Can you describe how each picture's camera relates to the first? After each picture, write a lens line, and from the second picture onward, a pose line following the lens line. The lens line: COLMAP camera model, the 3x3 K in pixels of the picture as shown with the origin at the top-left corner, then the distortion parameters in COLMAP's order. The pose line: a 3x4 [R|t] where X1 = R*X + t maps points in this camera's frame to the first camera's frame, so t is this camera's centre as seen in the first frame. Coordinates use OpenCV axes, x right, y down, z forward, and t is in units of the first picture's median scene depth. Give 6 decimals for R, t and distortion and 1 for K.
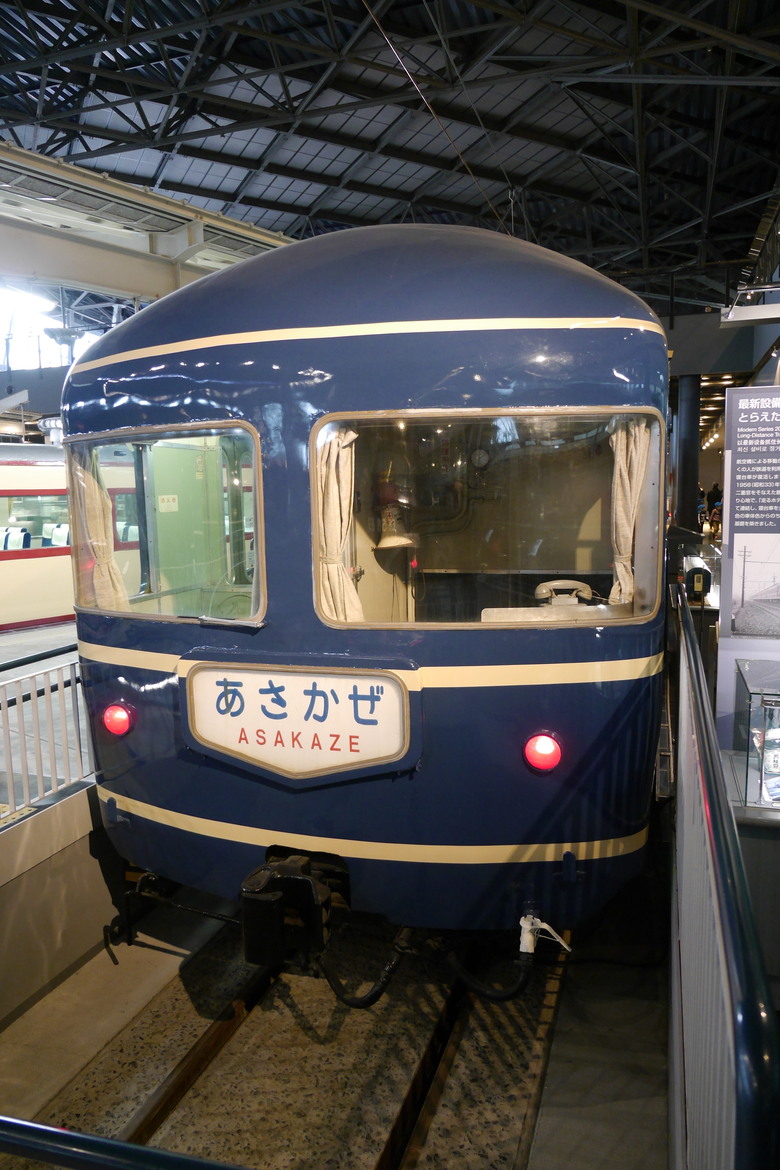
lens RADIAL K [[829.5, 0, 391.7], [0, 829.5, 596.7], [0, 0, 1]] dist [-0.030504, 0.014062]
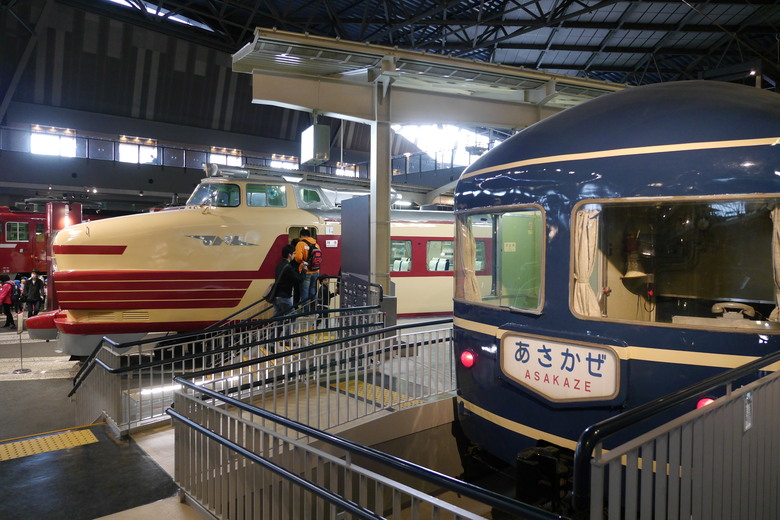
lens RADIAL K [[553.0, 0, 388.8], [0, 553.0, 257.2], [0, 0, 1]] dist [-0.030504, 0.014062]
pose [[0.856832, 0.039924, -0.514047, 0.143013], [-0.089334, 0.993414, -0.071750, 0.022008], [0.507797, 0.107399, 0.854756, -0.183418]]
